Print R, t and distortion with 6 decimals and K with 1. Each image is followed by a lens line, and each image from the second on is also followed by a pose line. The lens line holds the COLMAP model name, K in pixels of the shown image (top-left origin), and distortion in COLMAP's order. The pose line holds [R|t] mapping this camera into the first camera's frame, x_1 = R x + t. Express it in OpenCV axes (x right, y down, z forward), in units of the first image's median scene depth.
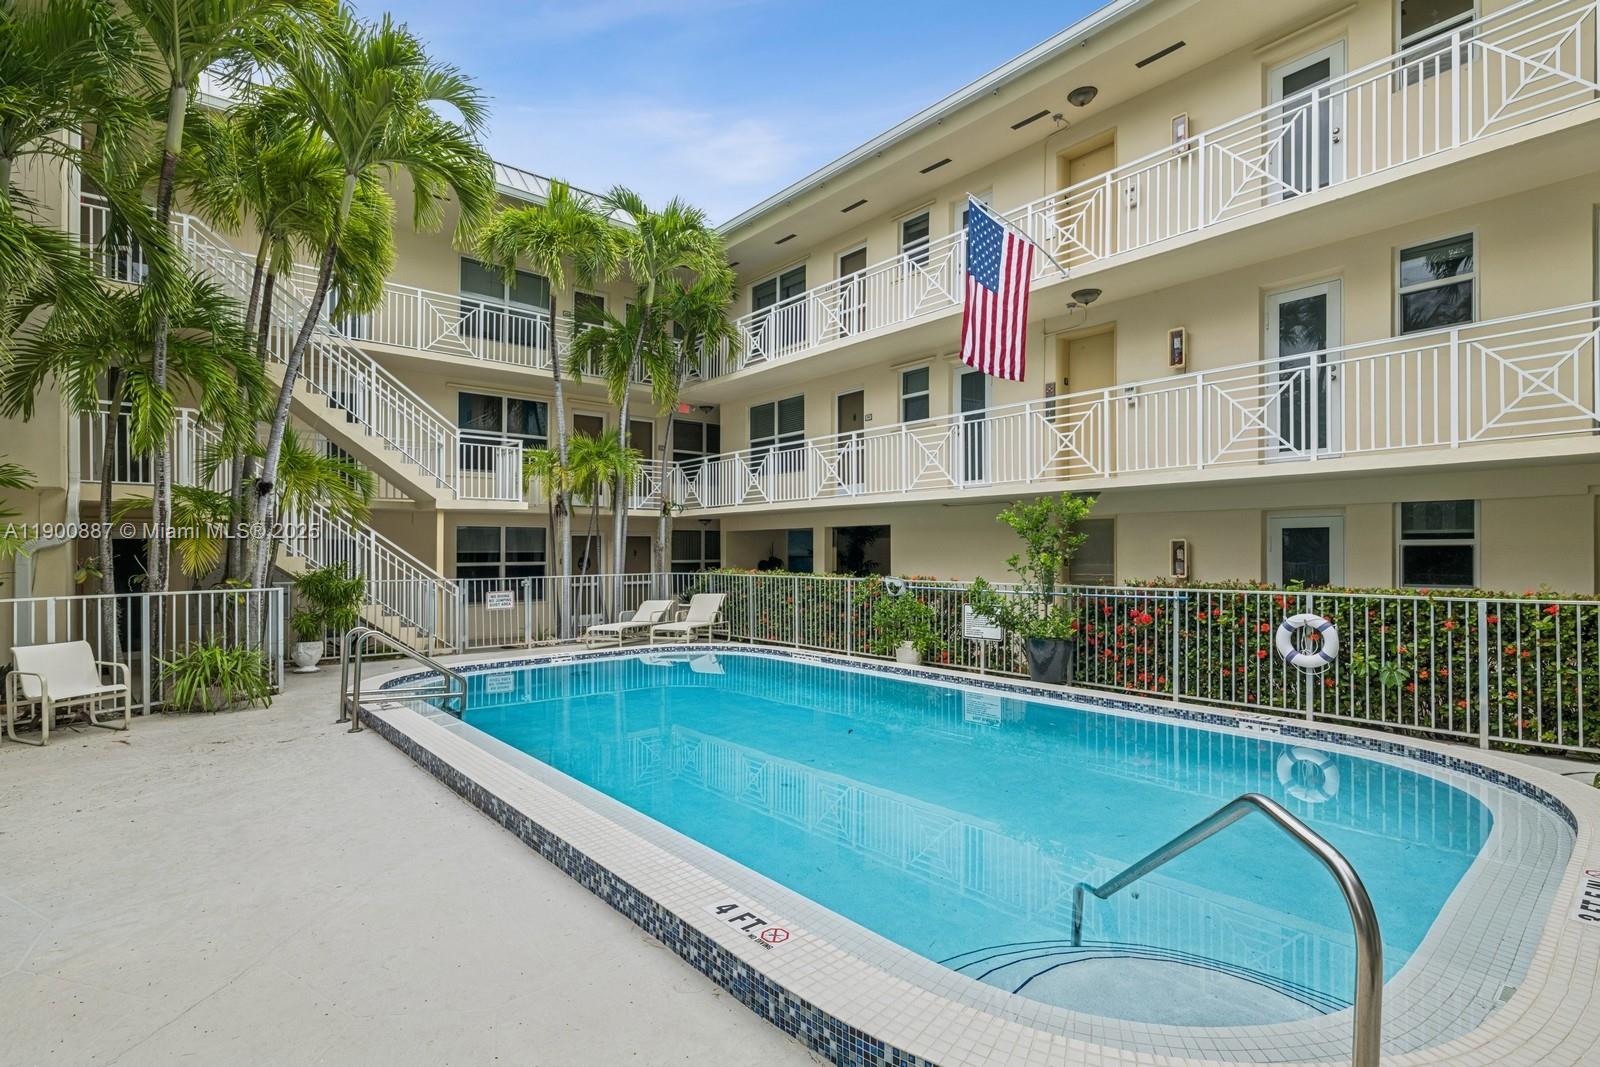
lens RADIAL K [[771.7, 0, 806.6], [0, 771.7, 556.6], [0, 0, 1]] dist [-0.005571, 0.001446]
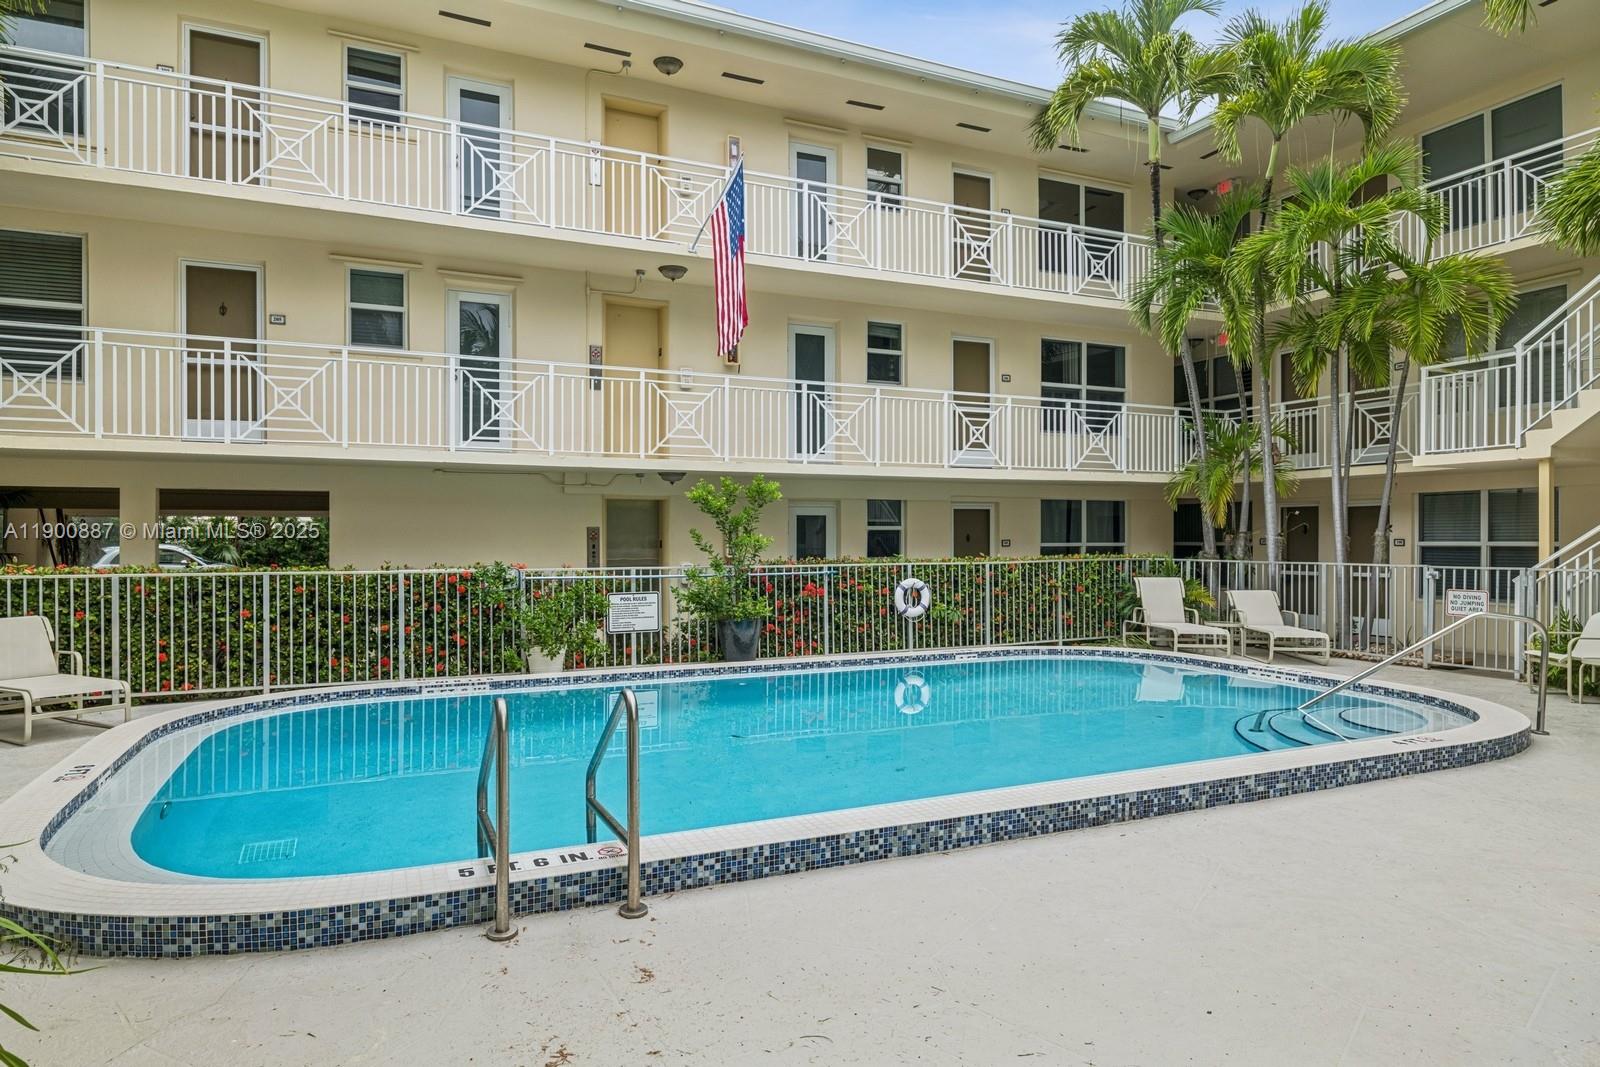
lens RADIAL K [[945.9, 0, 793.4], [0, 945.9, 544.2], [0, 0, 1]] dist [0.006699, -0.001046]
pose [[0.291645, -0.003909, 0.956519, -0.933290], [0.005528, 0.999982, 0.002402, 0.006810], [-0.956511, 0.004587, 0.291661, 0.633172]]
